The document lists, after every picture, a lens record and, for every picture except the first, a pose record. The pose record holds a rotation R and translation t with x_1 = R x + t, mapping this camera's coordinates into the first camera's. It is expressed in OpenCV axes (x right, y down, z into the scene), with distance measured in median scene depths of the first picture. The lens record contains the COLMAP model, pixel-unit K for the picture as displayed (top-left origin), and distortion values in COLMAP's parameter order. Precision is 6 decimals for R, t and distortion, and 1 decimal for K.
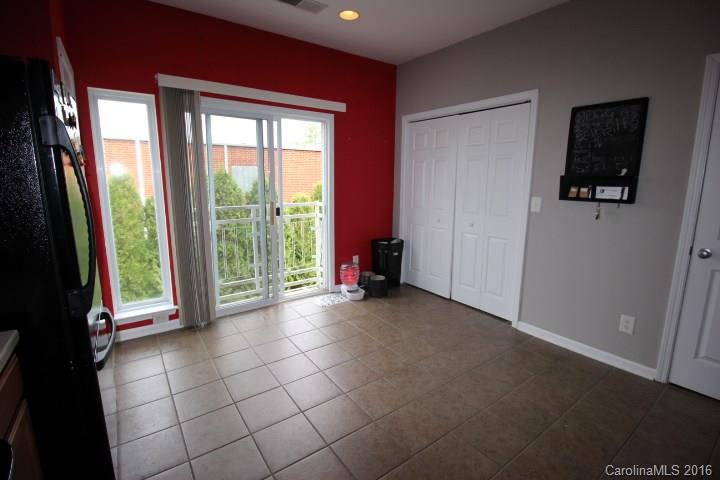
lens RADIAL K [[335.8, 0, 359.9], [0, 335.8, 235.1], [0, 0, 1]] dist [-0.003844, -0.009172]
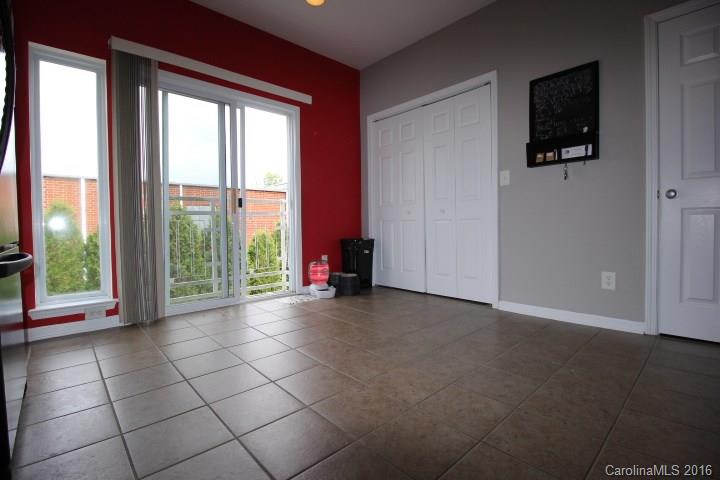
lens RADIAL K [[335.8, 0, 359.9], [0, 335.8, 235.1], [0, 0, 1]] dist [-0.003844, -0.009172]
pose [[0.992764, -0.024401, 0.117575, -0.031295], [0.041493, 0.988532, -0.145196, 0.196987], [-0.112684, 0.149024, 0.982392, 0.075666]]
